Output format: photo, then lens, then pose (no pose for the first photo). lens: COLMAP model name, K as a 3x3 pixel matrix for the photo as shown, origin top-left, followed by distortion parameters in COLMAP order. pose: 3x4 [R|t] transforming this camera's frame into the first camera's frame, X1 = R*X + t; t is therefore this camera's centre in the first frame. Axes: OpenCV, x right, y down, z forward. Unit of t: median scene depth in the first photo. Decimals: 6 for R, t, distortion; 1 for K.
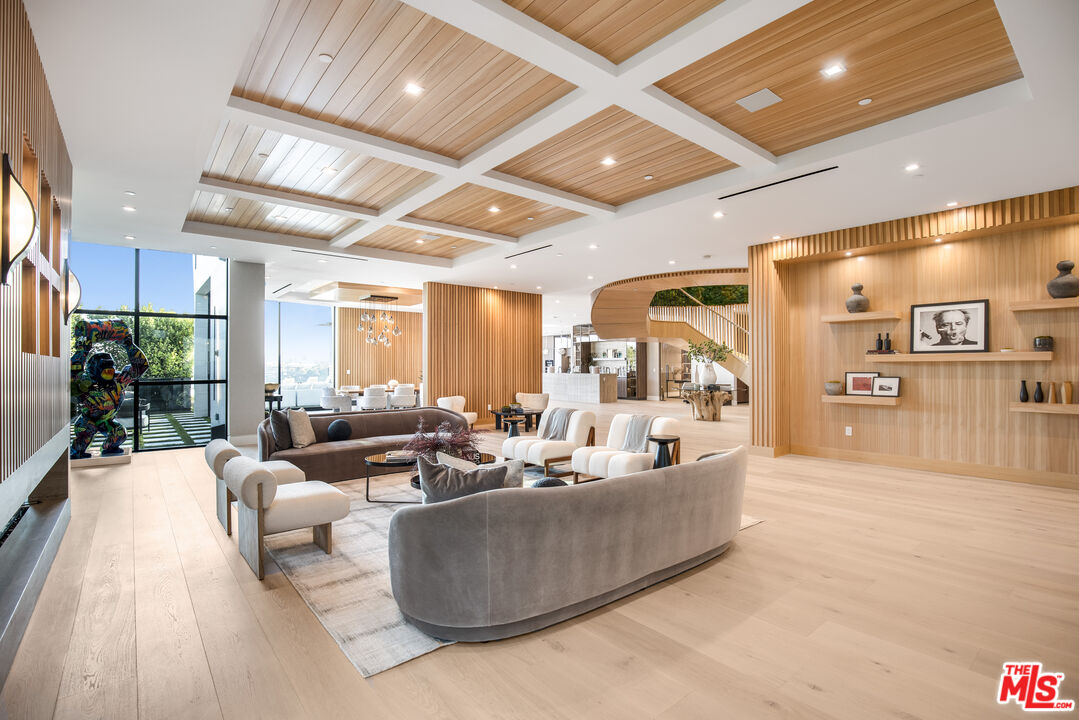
lens RADIAL K [[503.4, 0, 539.5], [0, 503.4, 360.0], [0, 0, 1]] dist [-0.016011, 0.000080]
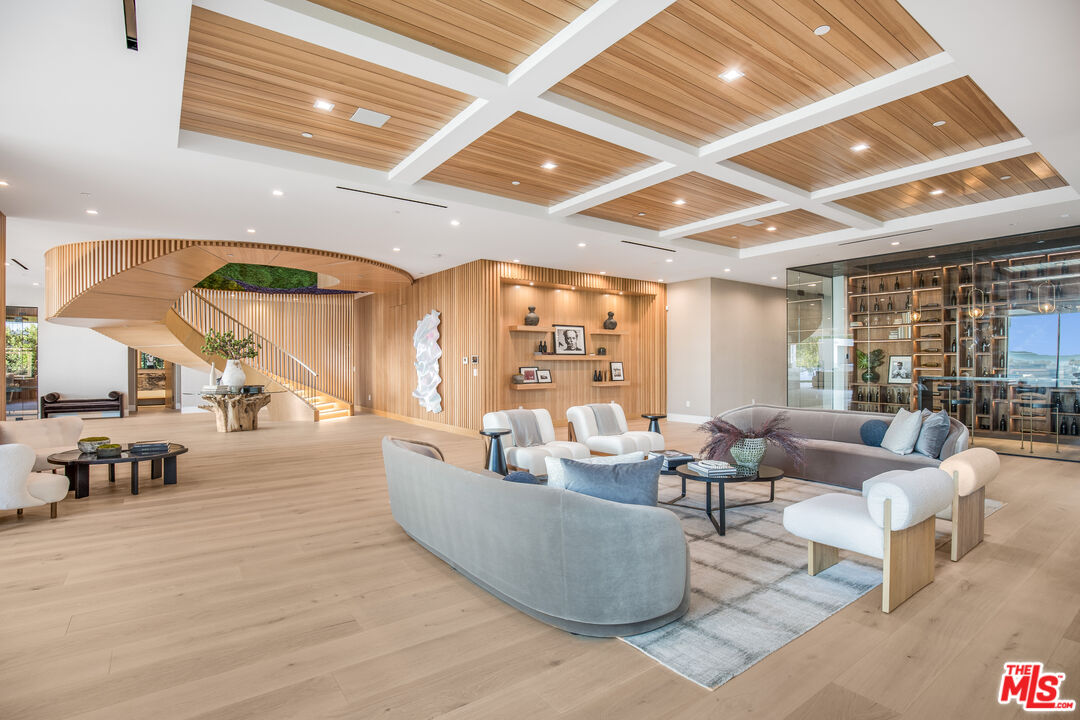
lens RADIAL K [[503.9, 0, 540.0], [0, 503.9, 360.0], [0, 0, 1]] dist [-0.016011, 0.000080]
pose [[0.104537, 0.007855, 0.994490, -0.860587], [-0.009288, 0.999933, -0.006921, 0.014929], [-0.994478, -0.008513, 0.104603, 0.887817]]
